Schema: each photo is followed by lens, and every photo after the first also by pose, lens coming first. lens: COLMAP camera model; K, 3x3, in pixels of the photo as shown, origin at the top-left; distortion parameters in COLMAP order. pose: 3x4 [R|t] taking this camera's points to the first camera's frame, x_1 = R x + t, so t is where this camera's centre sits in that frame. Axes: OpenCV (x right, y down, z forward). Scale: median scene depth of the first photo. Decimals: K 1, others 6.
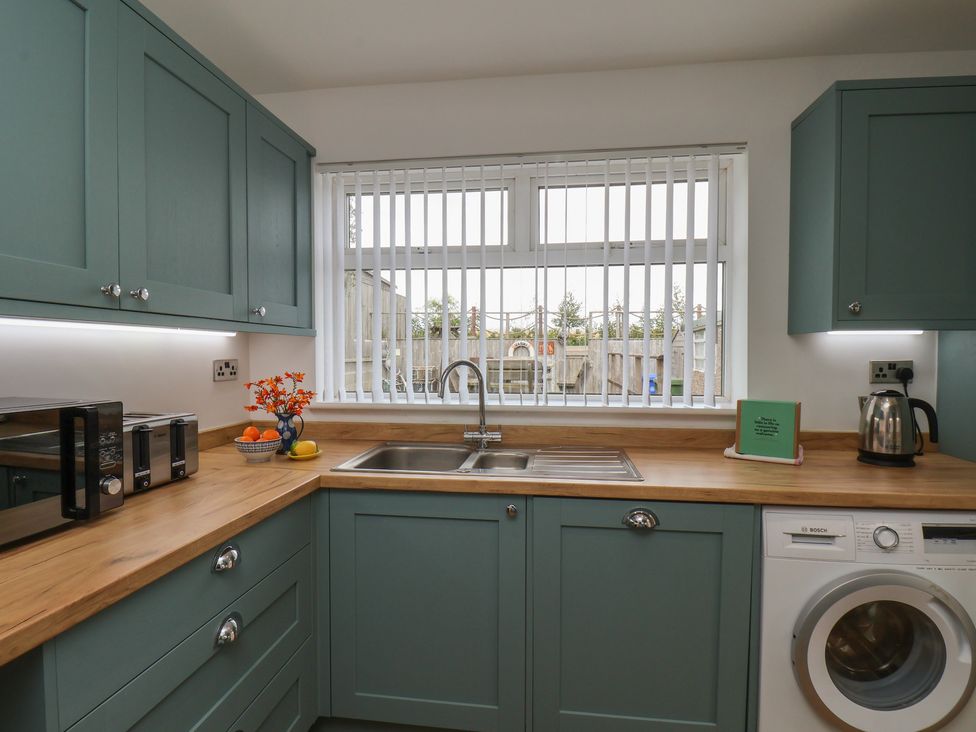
lens RADIAL K [[511.8, 0, 490.1], [0, 511.8, 368.9], [0, 0, 1]] dist [0.004751, -0.015911]
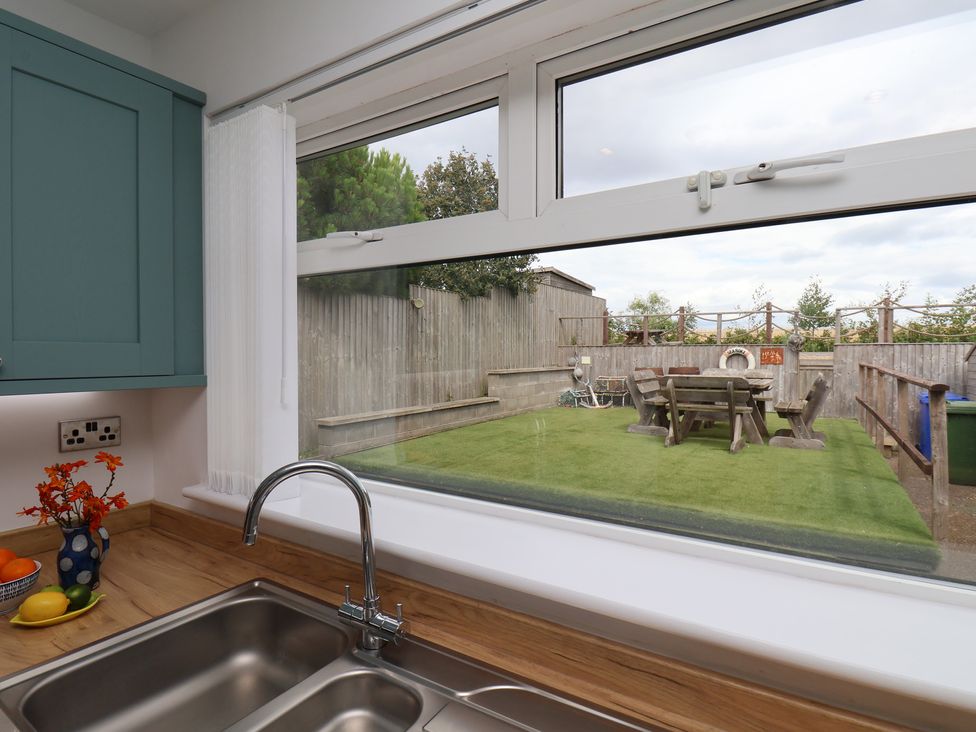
lens RADIAL K [[511.8, 0, 490.1], [0, 511.8, 368.9], [0, 0, 1]] dist [0.004751, -0.015911]
pose [[0.908934, 0.012453, -0.416754, 0.291856], [-0.013685, 0.999906, 0.000031, -0.103303], [0.416716, 0.005676, 0.909019, 0.659537]]
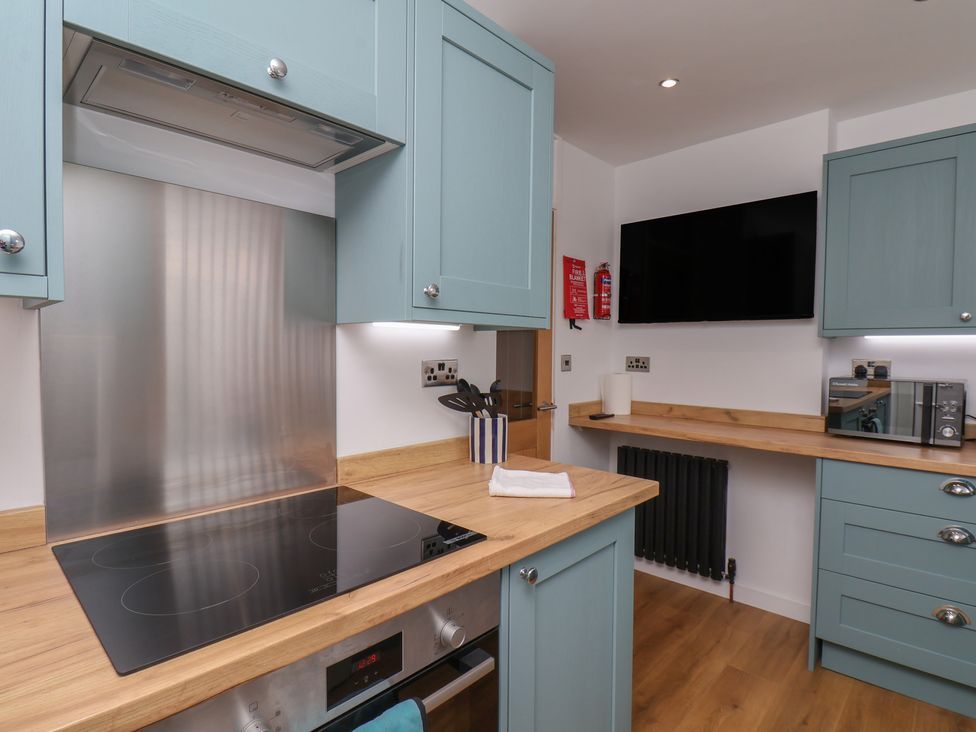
lens RADIAL K [[511.8, 0, 490.1], [0, 511.8, 368.9], [0, 0, 1]] dist [0.004751, -0.015911]
pose [[-0.589957, 0.024232, -0.807071, 0.925954], [-0.030316, 0.998180, 0.052130, -0.014158], [0.806866, 0.055222, -0.588148, 0.454177]]
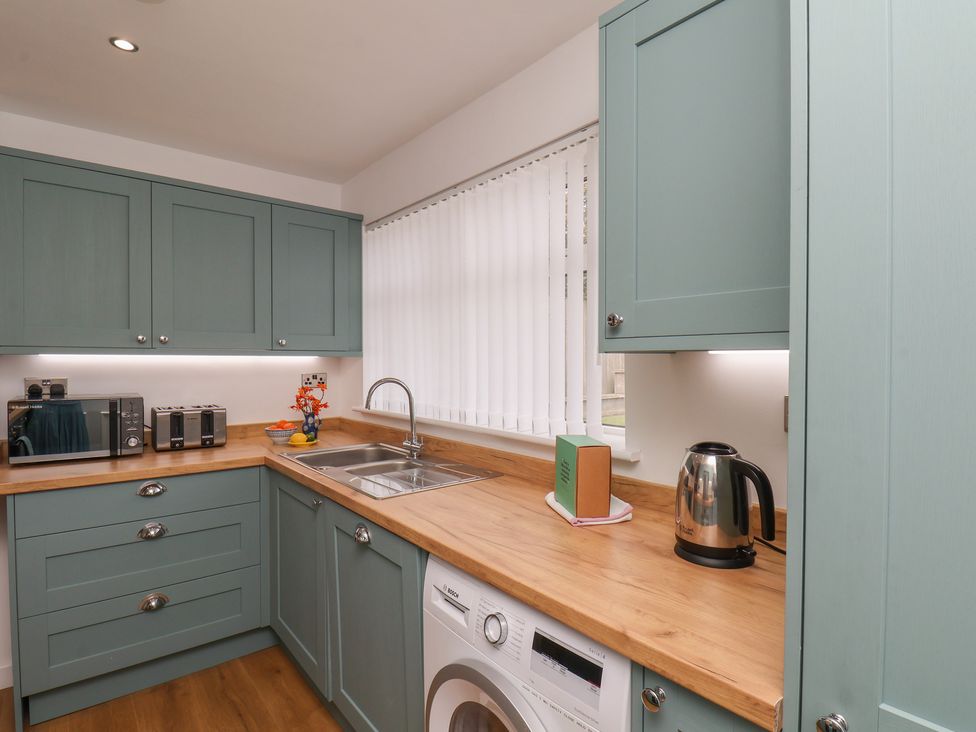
lens RADIAL K [[511.8, 0, 490.1], [0, 511.8, 368.9], [0, 0, 1]] dist [0.004751, -0.015911]
pose [[0.730601, 0.012090, -0.682698, 0.927405], [-0.021773, 0.999747, -0.005596, -0.037035], [0.682458, 0.018952, 0.730679, 0.308772]]
